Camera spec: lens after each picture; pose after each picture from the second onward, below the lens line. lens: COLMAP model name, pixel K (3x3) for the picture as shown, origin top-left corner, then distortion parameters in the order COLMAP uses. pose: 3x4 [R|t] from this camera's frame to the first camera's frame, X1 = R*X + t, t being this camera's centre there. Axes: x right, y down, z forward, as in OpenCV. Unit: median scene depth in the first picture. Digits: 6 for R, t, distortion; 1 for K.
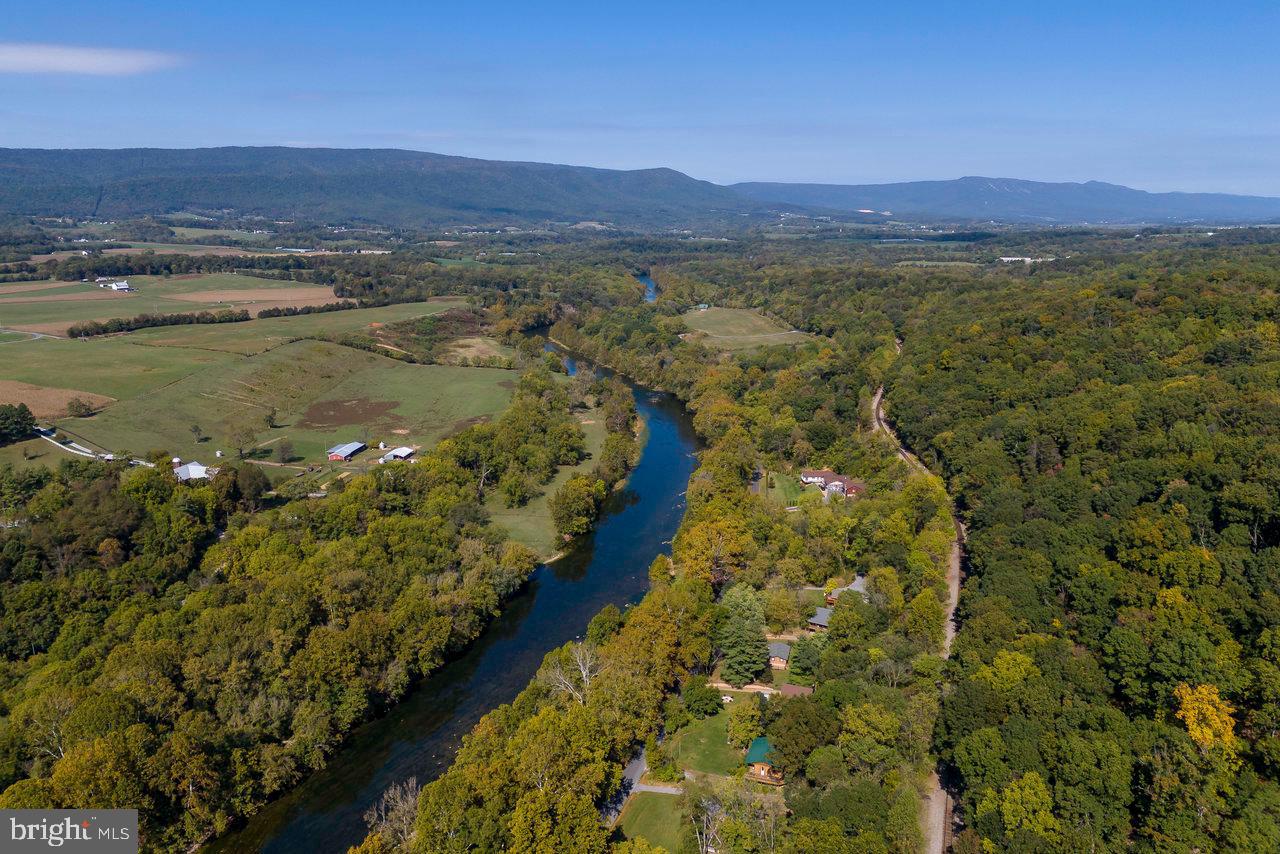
lens RADIAL K [[975.7, 0, 651.0], [0, 975.7, 437.0], [0, 0, 1]] dist [0.084905, -0.089740]
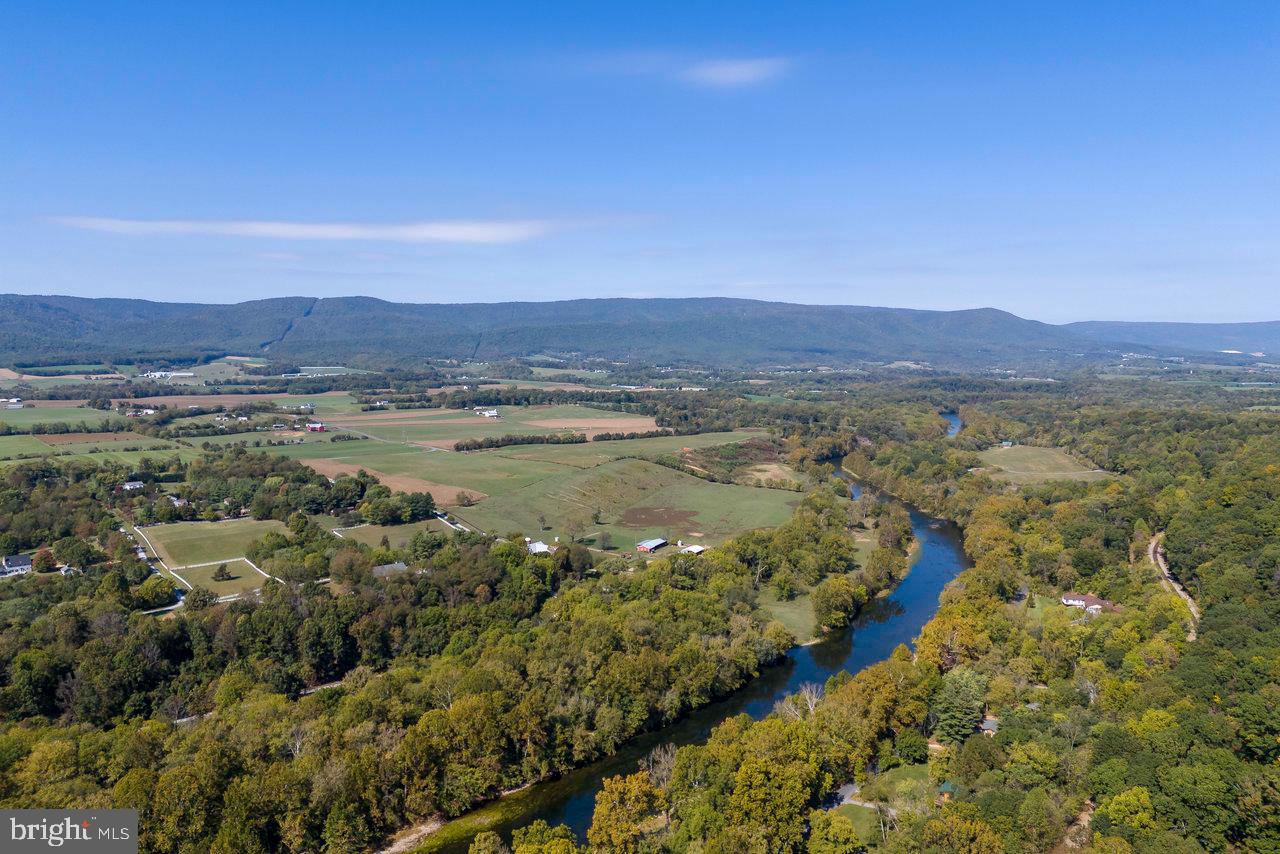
lens RADIAL K [[975.7, 0, 633.9], [0, 975.7, 432.0], [0, 0, 1]] dist [0.084905, -0.089740]
pose [[0.944559, 0.027693, -0.327171, 0.060801], [-0.074563, 0.988495, -0.131598, 0.036611], [0.319763, 0.148697, 0.935757, -0.156937]]
